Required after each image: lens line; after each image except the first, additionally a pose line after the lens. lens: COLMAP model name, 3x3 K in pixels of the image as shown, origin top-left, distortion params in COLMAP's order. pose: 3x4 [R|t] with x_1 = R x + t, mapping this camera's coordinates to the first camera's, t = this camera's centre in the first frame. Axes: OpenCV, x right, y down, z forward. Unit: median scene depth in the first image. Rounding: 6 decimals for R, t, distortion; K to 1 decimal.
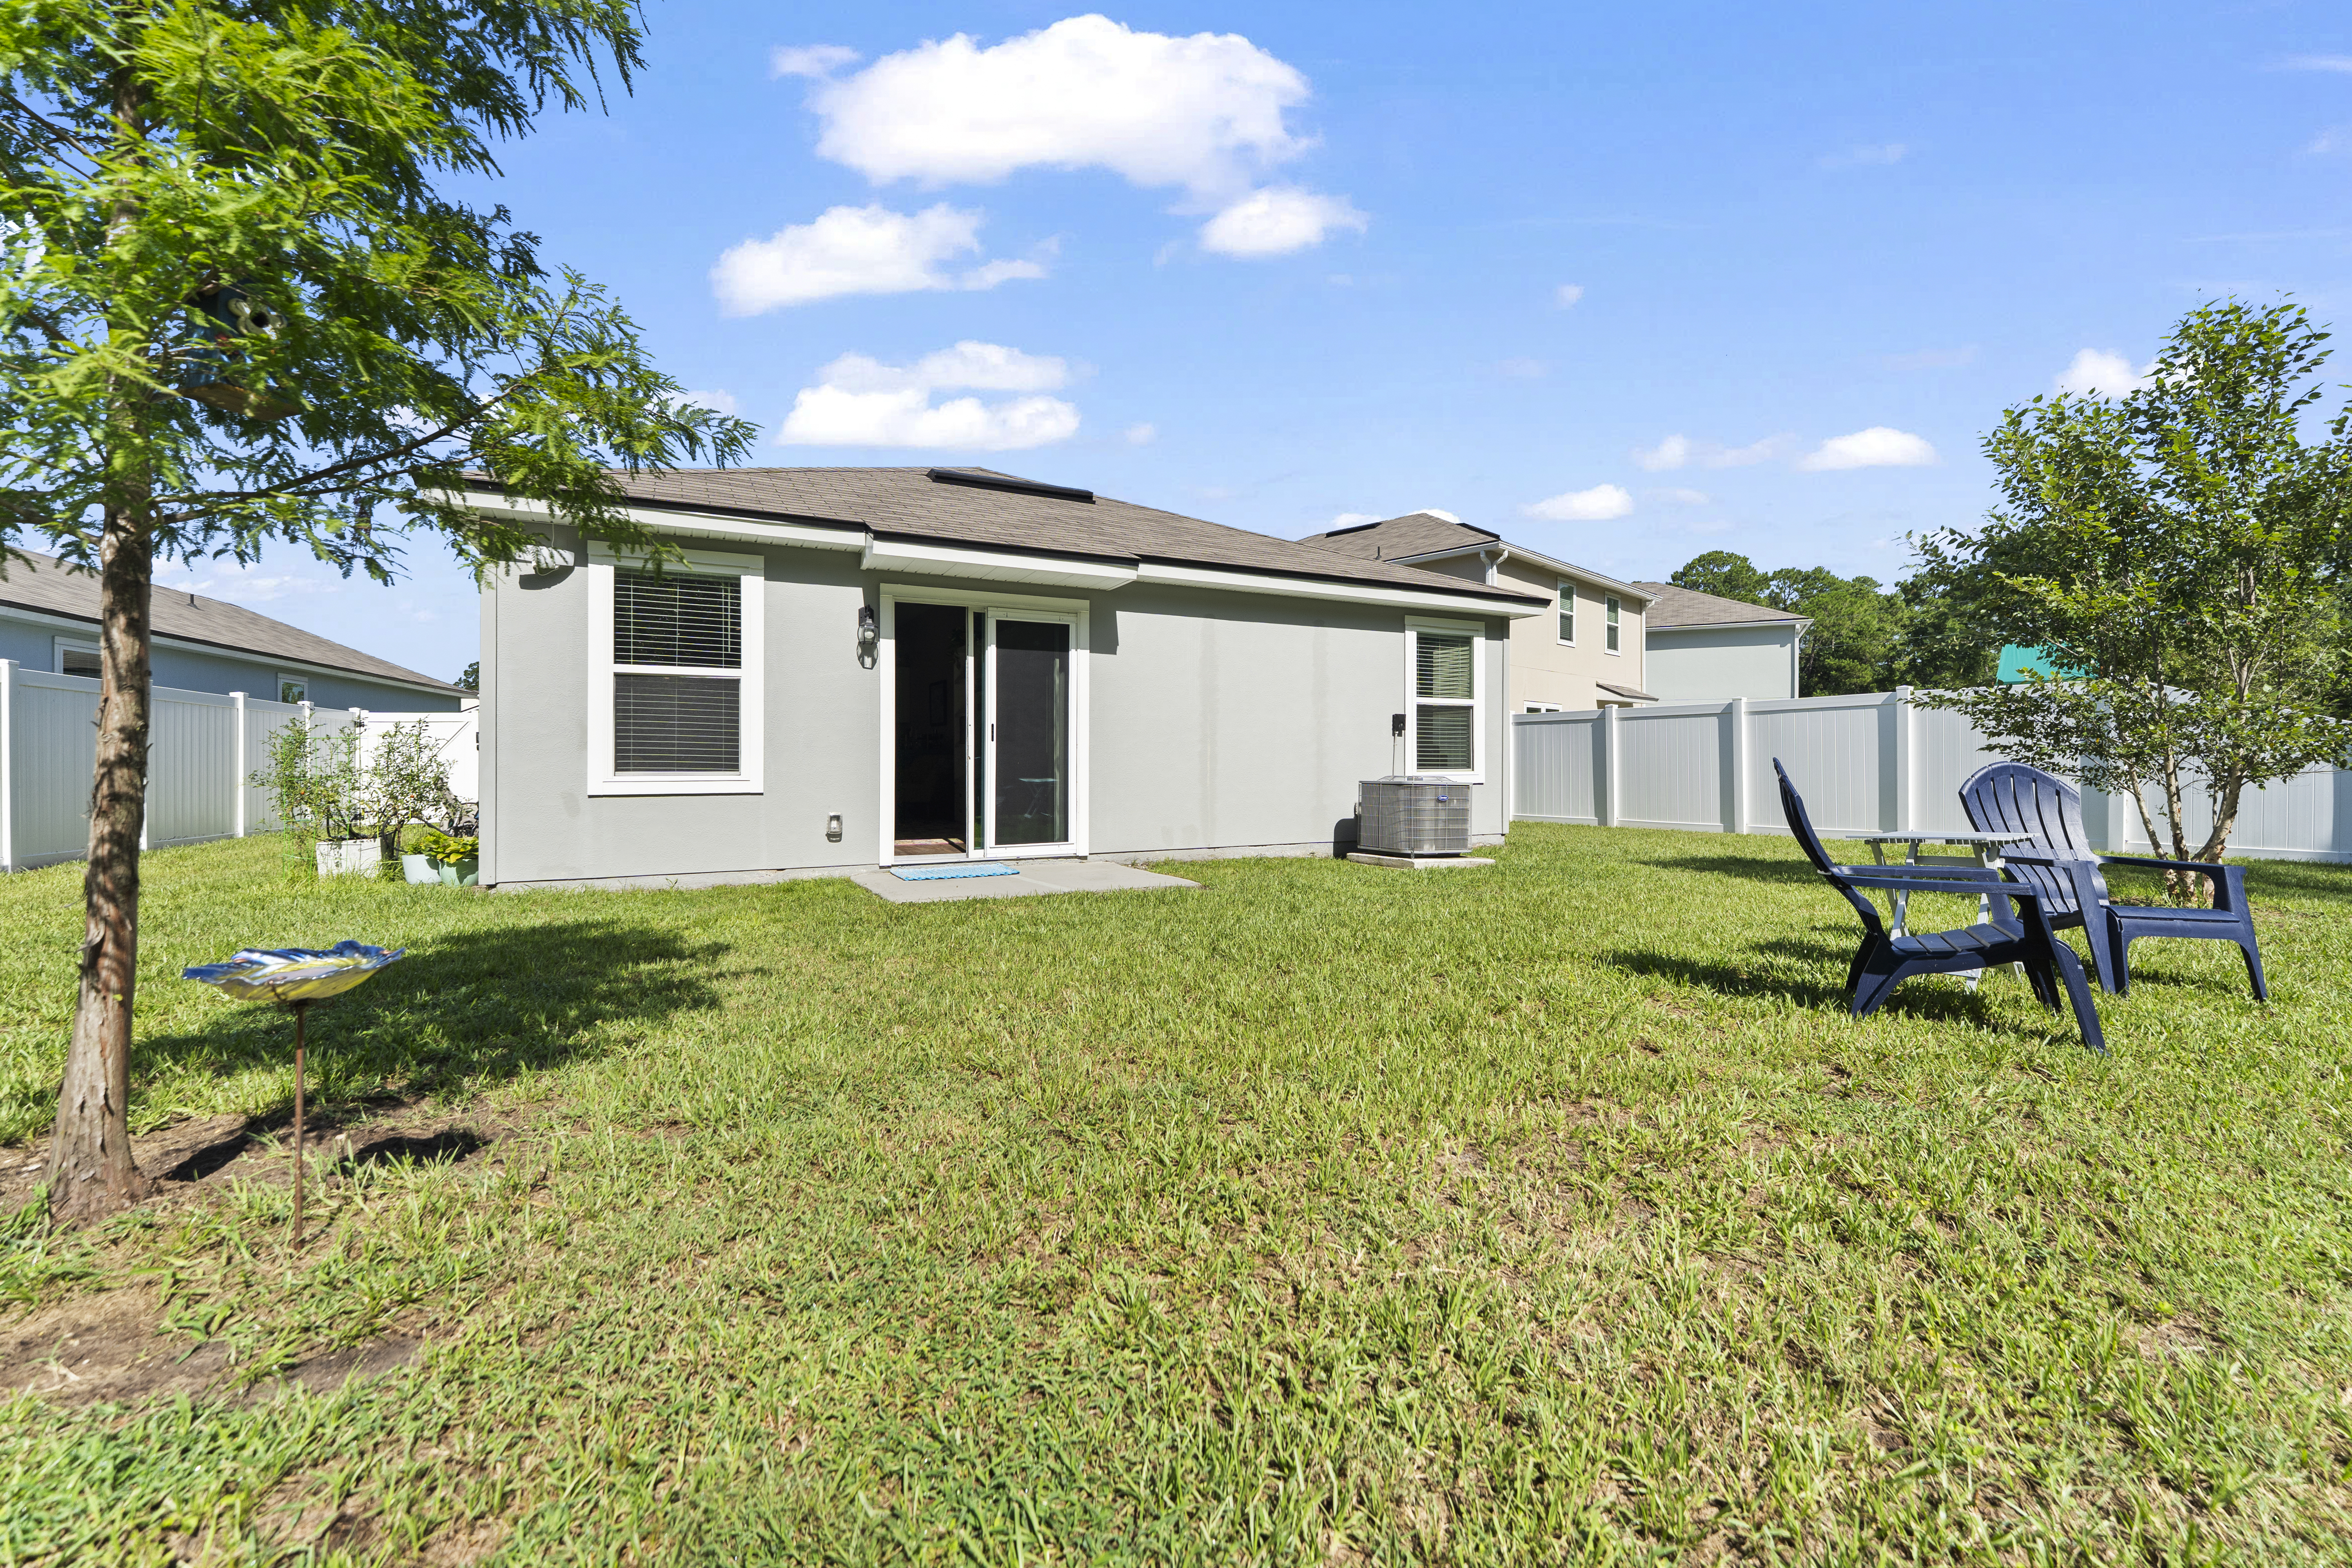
lens RADIAL K [[964.8, 0, 1175.4], [0, 964.8, 775.9], [0, 0, 1]] dist [-0.001201, -0.001352]
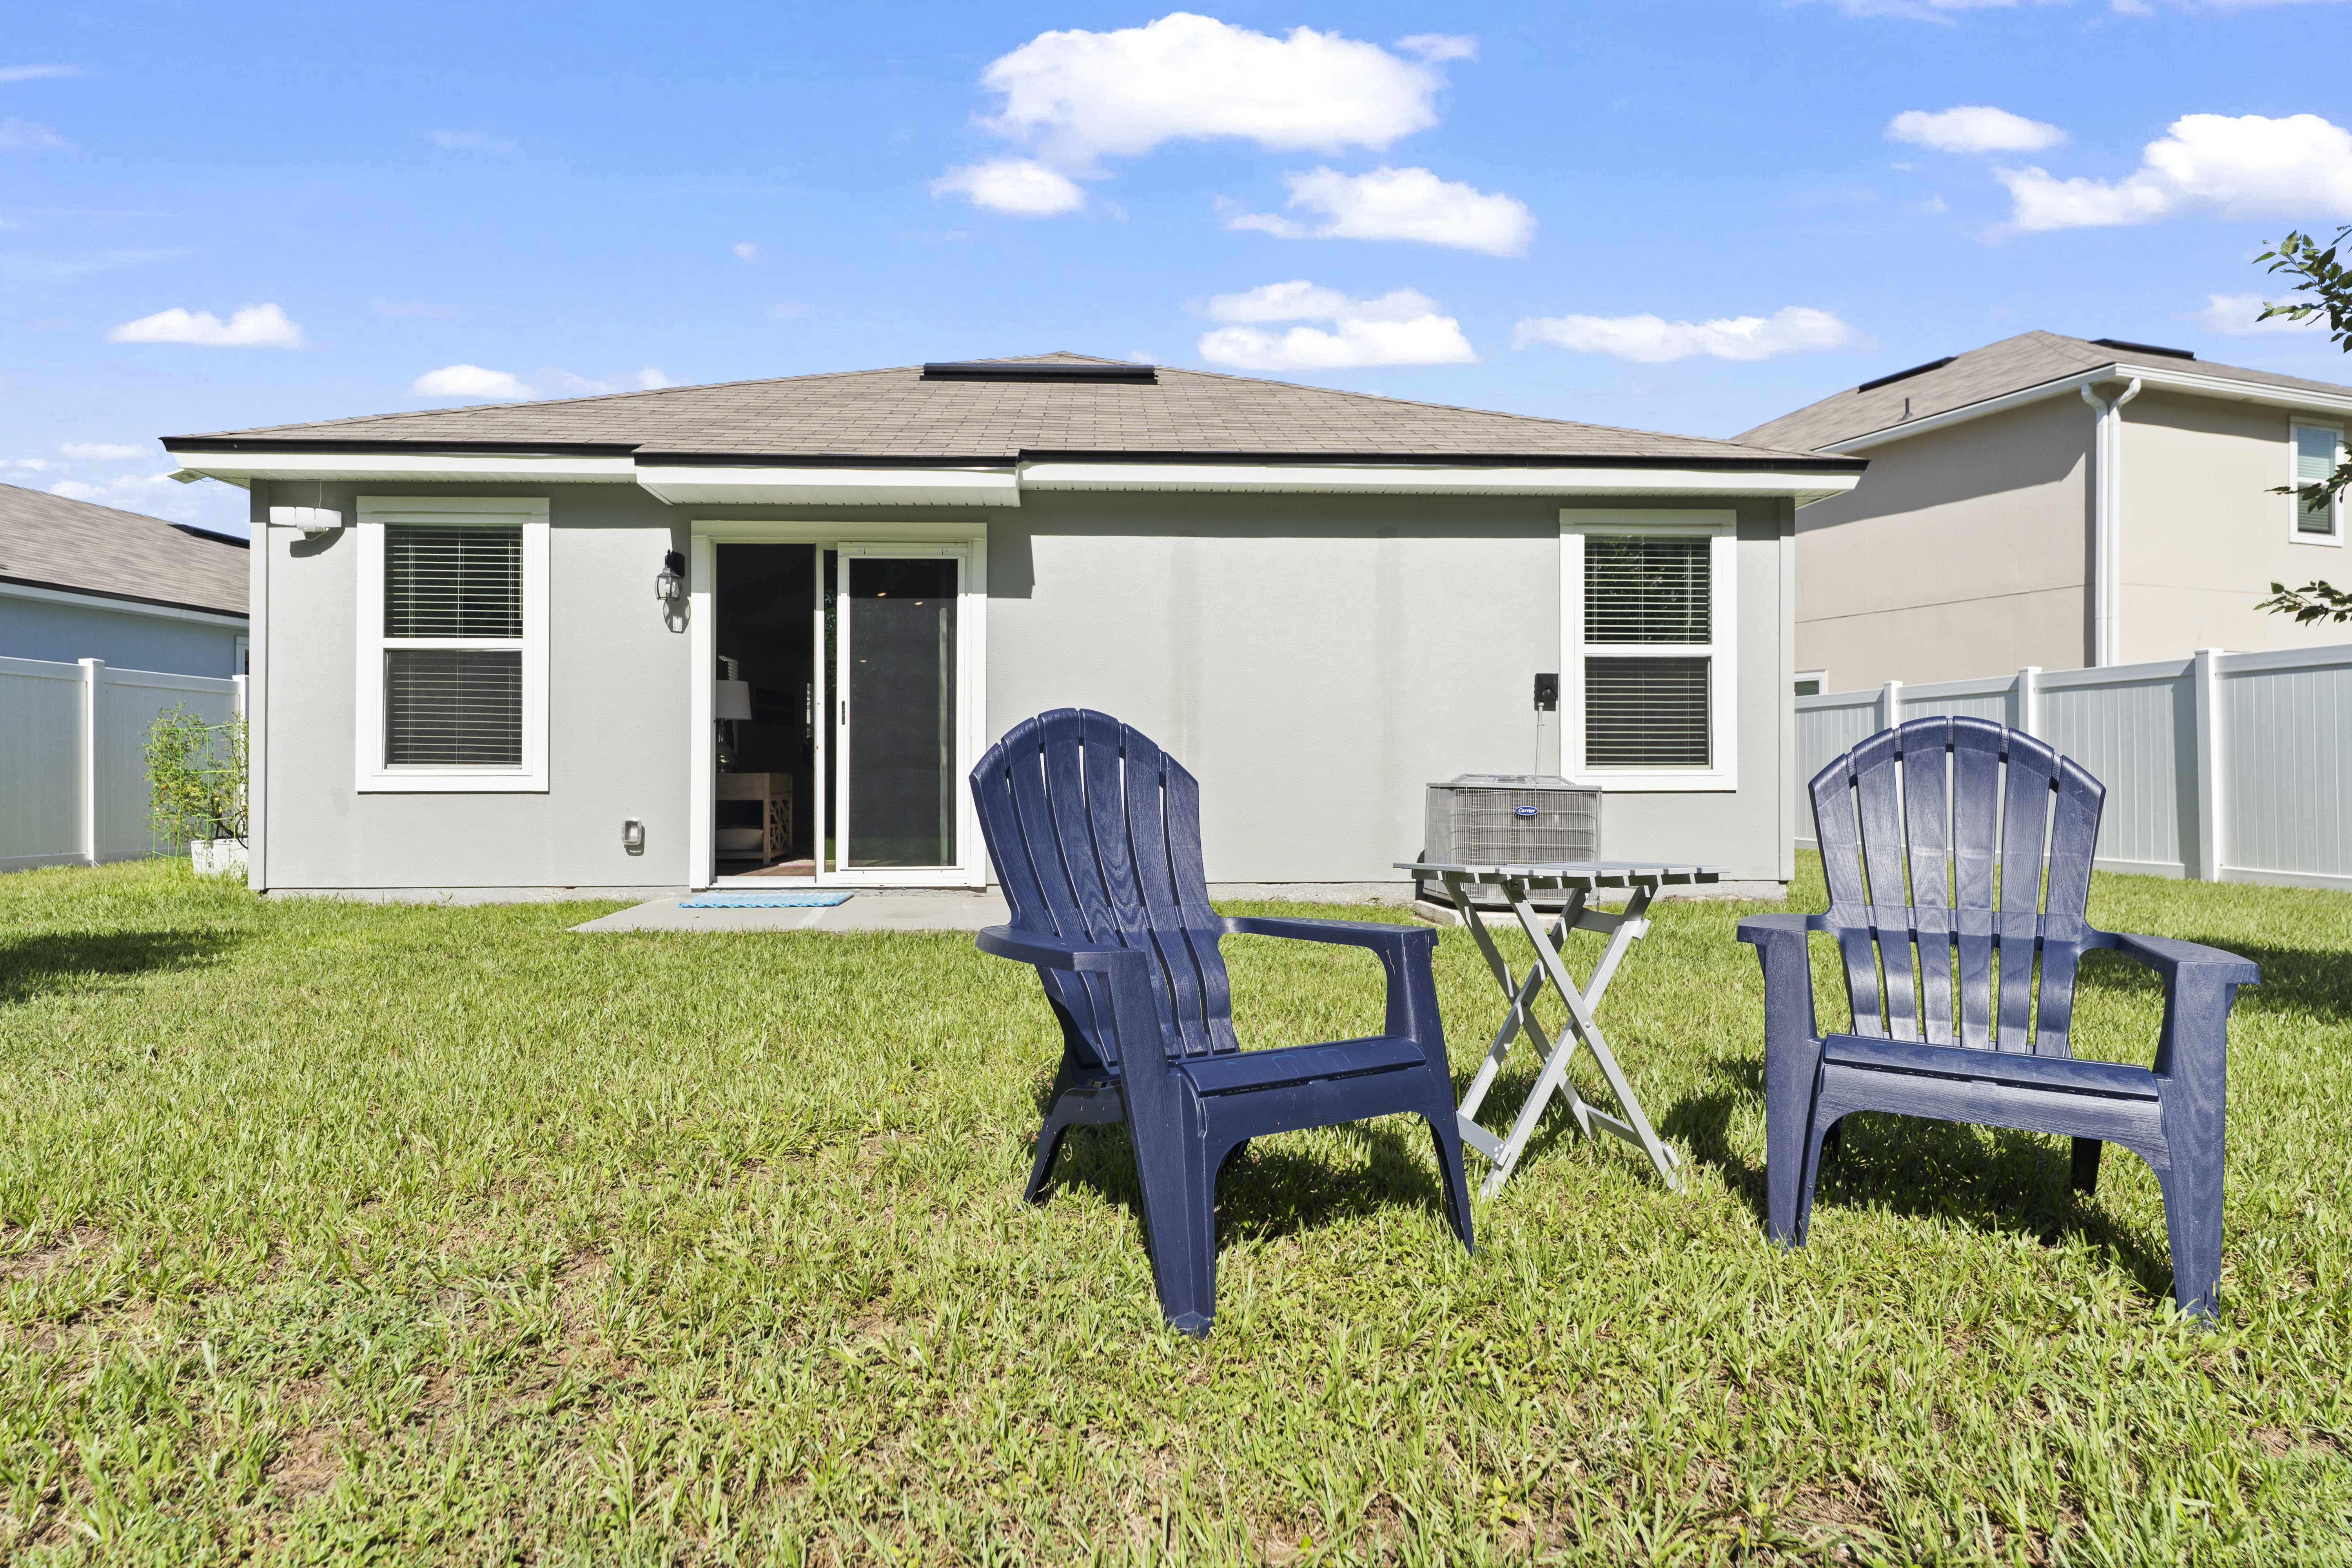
lens RADIAL K [[1376.7, 0, 1175.8], [0, 1376.7, 784.5], [0, 0, 1]] dist [-0.000583, 0.000197]
pose [[0.908043, 0.004170, -0.418857, 0.478541], [-0.006158, 0.999975, -0.003393, 0.011548], [0.418832, 0.005660, 0.908046, 0.156770]]
